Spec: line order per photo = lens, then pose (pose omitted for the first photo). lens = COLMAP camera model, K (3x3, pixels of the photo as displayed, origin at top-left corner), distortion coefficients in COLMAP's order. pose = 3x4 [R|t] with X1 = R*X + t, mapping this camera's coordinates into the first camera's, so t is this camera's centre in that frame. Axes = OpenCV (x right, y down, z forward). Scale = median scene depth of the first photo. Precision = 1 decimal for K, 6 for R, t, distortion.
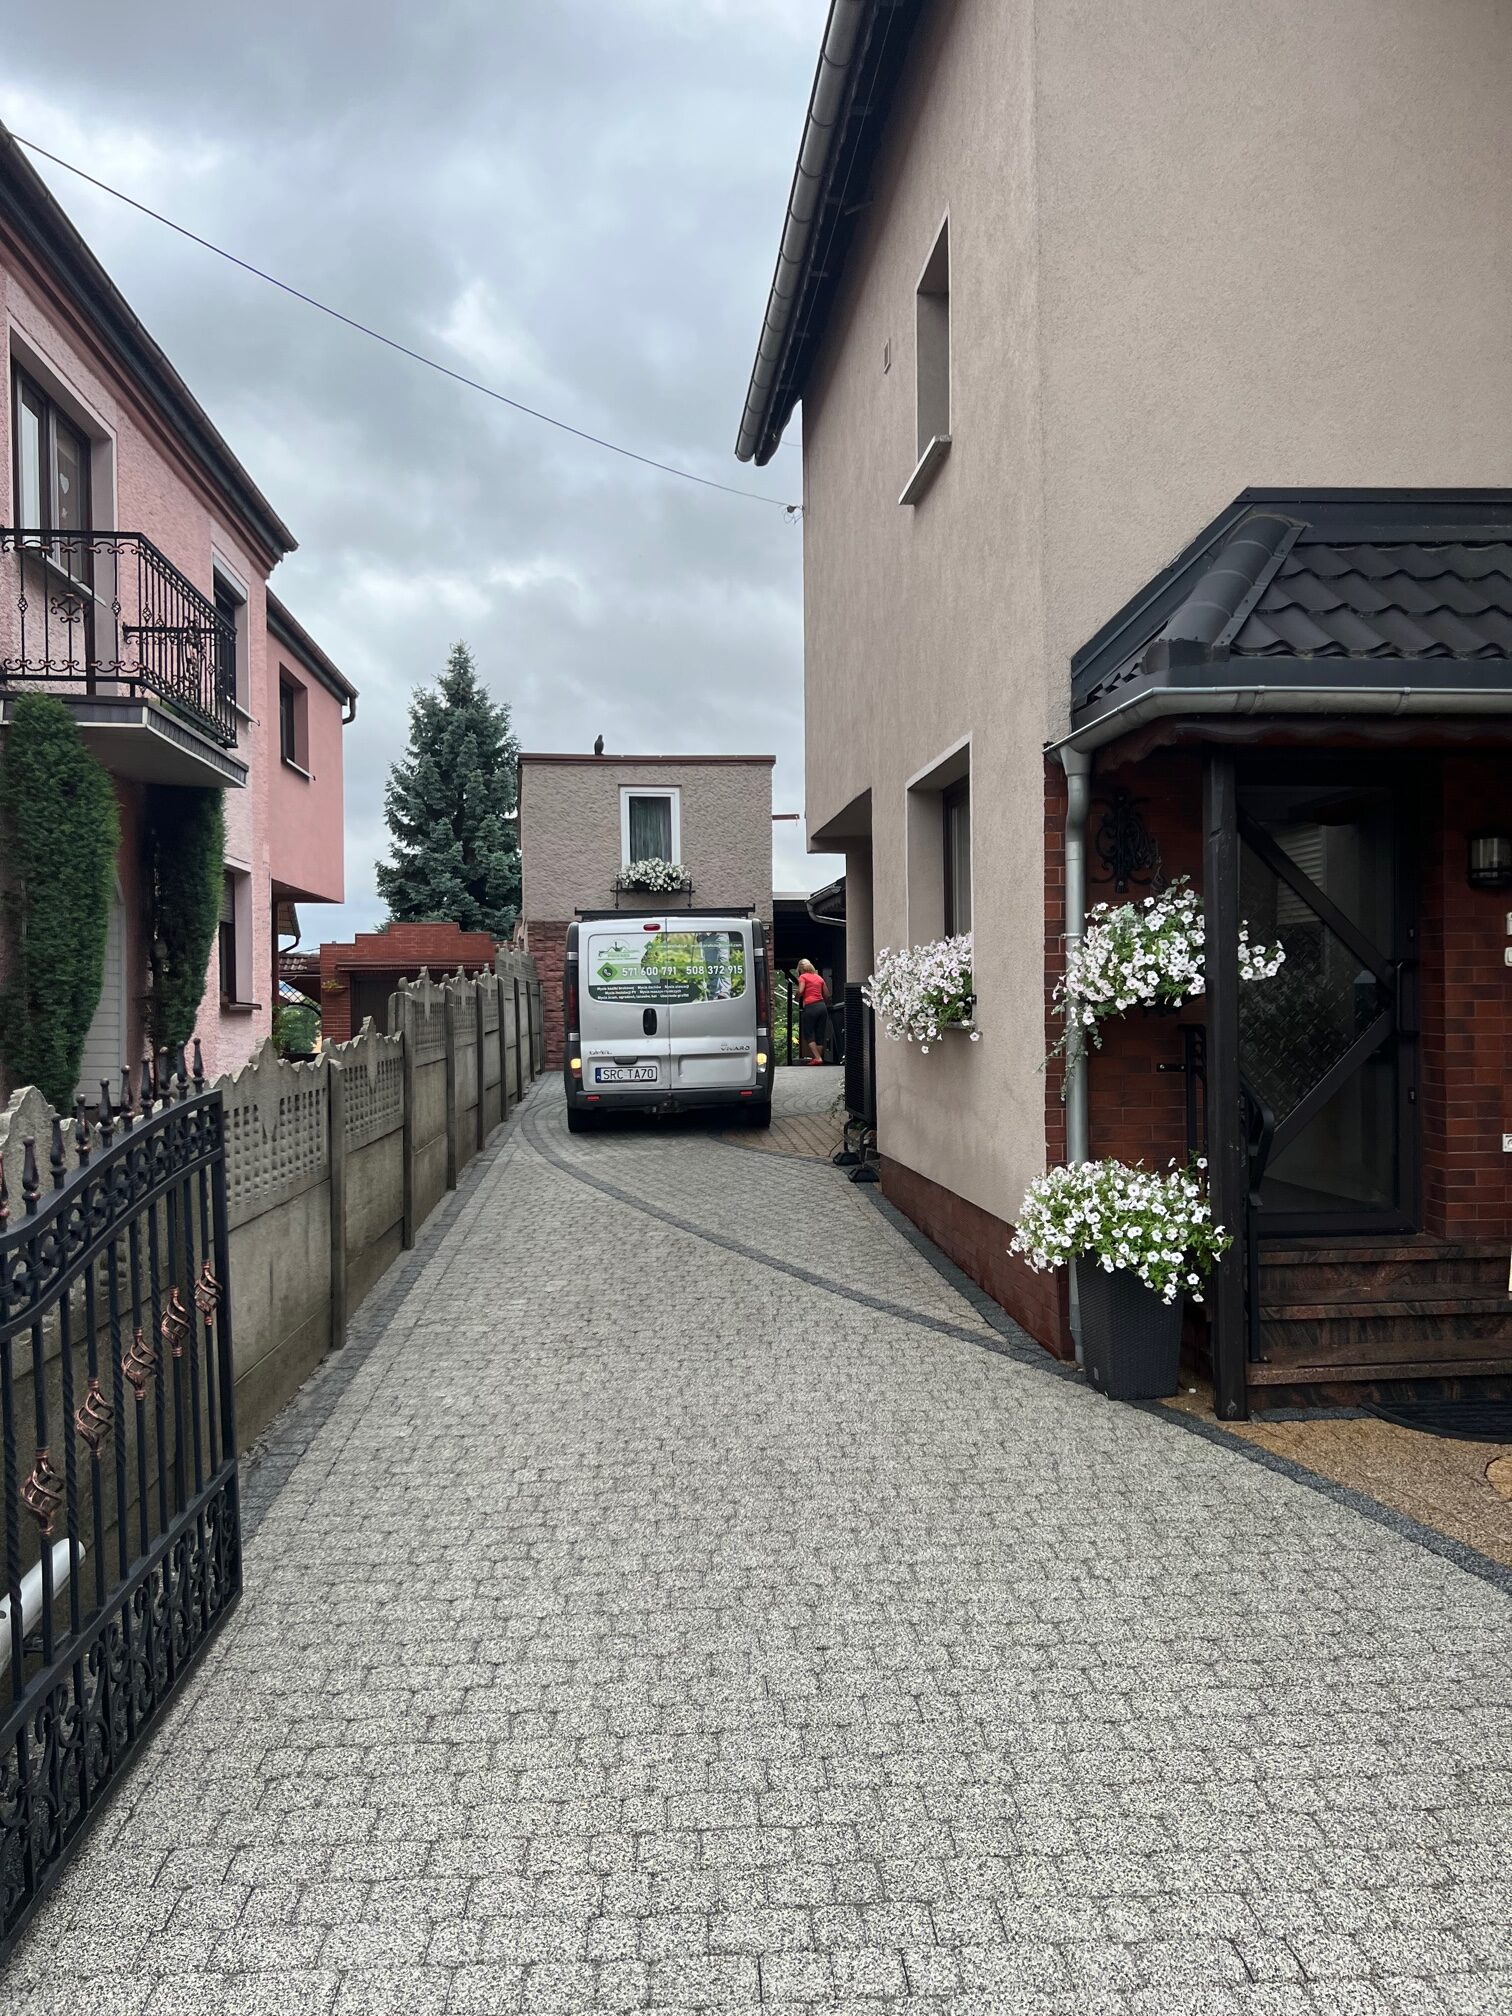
lens RADIAL K [[1508.6, 0, 759.5], [0, 1508.6, 1013.5], [0, 0, 1]] dist [0.048866, -0.053145]
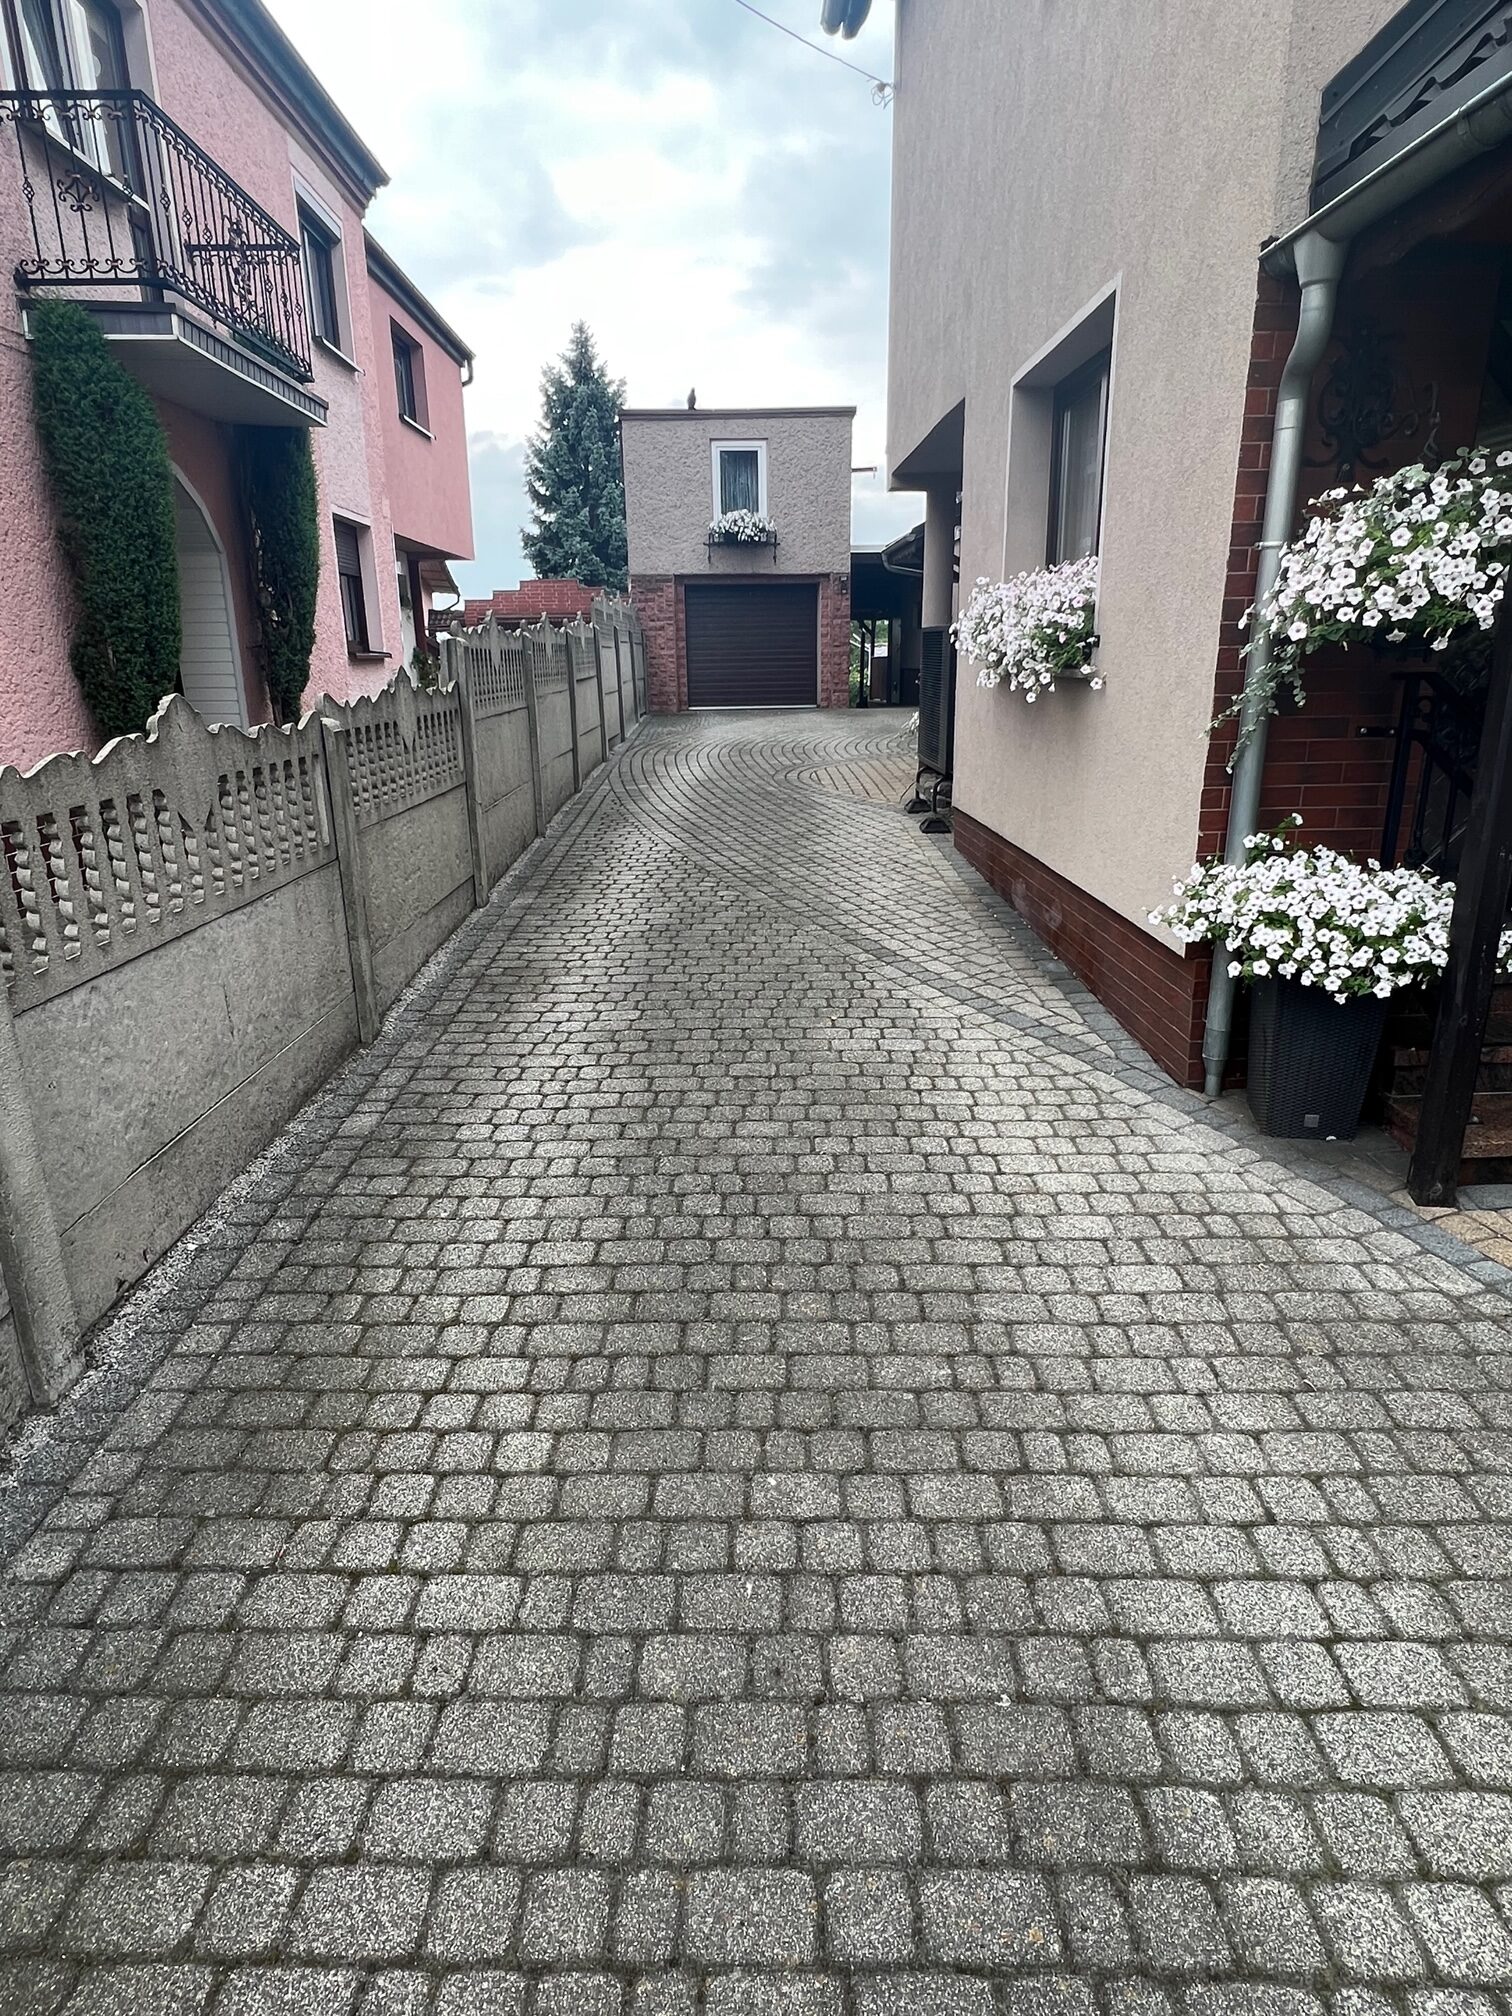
lens RADIAL K [[1129.2, 0, 746.6], [0, 1129.2, 1004.9], [0, 0, 1]] dist [0.000534, 0.001104]
pose [[0.997061, 0.018317, -0.074396, 0.000522], [0.004260, 0.956244, 0.292539, -0.000097], [0.076499, -0.291996, 0.953355, 0.228279]]
